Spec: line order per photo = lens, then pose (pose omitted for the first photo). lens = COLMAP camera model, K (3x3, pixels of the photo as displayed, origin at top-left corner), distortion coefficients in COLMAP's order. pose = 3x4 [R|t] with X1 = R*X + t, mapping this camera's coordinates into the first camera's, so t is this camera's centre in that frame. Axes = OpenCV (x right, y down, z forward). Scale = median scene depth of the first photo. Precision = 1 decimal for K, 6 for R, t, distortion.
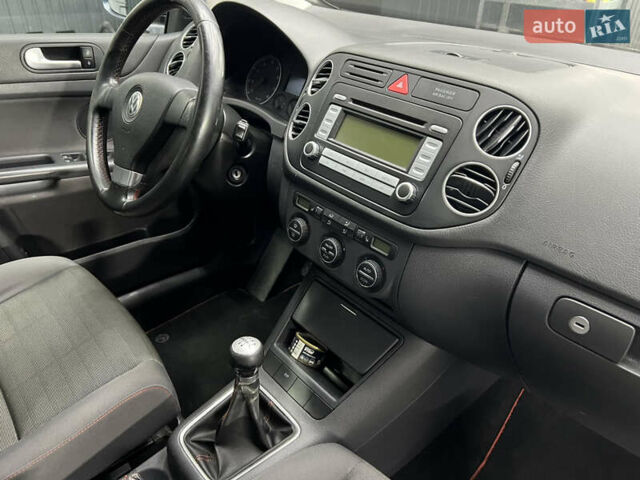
lens RADIAL K [[484.4, 0, 320.0], [0, 484.4, 240.0], [0, 0, 1]] dist [0.023015, -0.011331]
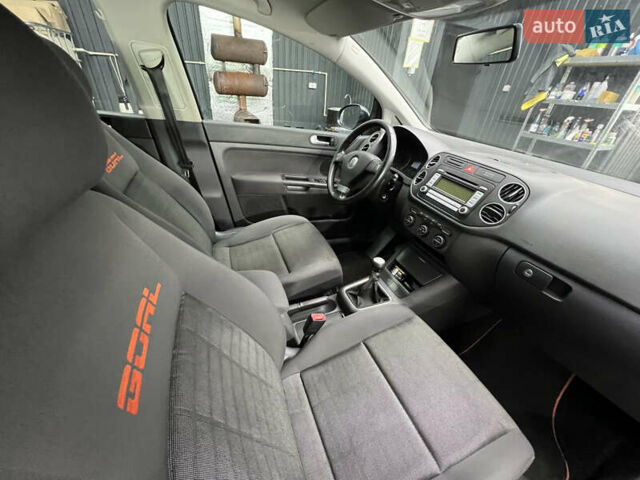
lens RADIAL K [[257.6, 0, 320.0], [0, 257.6, 240.0], [0, 0, 1]] dist [-0.001978, -0.000111]
pose [[0.939490, 0.221758, -0.261118, -0.115285], [-0.226605, 0.973915, 0.011797, 0.169174], [0.256923, 0.048087, 0.965235, -0.392253]]
